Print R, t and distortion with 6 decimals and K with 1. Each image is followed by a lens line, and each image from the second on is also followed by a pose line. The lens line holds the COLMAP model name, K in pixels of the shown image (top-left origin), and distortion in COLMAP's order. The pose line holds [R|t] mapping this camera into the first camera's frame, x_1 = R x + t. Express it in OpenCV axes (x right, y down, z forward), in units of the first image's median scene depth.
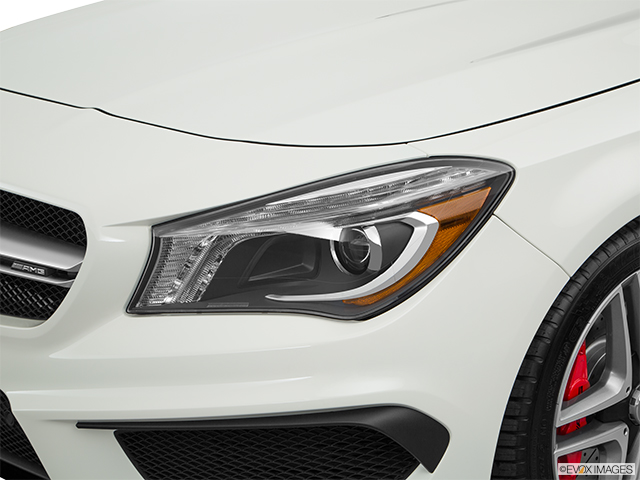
lens RADIAL K [[1039.5, 0, 320.8], [0, 1039.5, 240.9], [0, 0, 1]] dist [-0.194629, 0.000000]
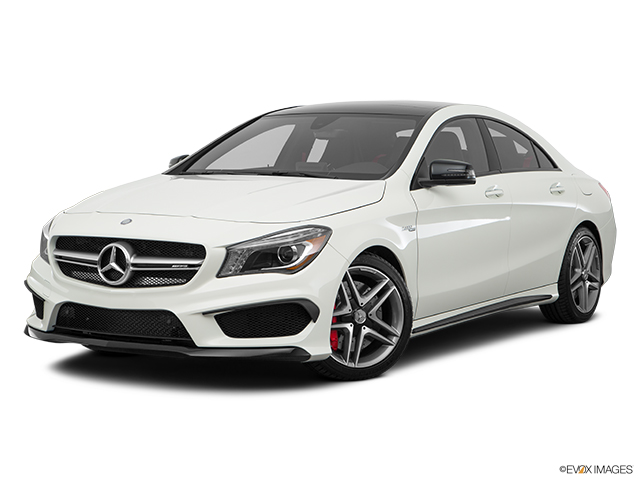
lens RADIAL K [[1270.5, 0, 320.2], [0, 1270.5, 239.9], [0, 0, 1]] dist [0.400205, 0.000000]
pose [[0.965313, -0.029940, 0.259371, -0.888453], [0.076236, 0.982434, -0.170327, 0.643586], [-0.249716, 0.184192, 0.950639, -2.784795]]
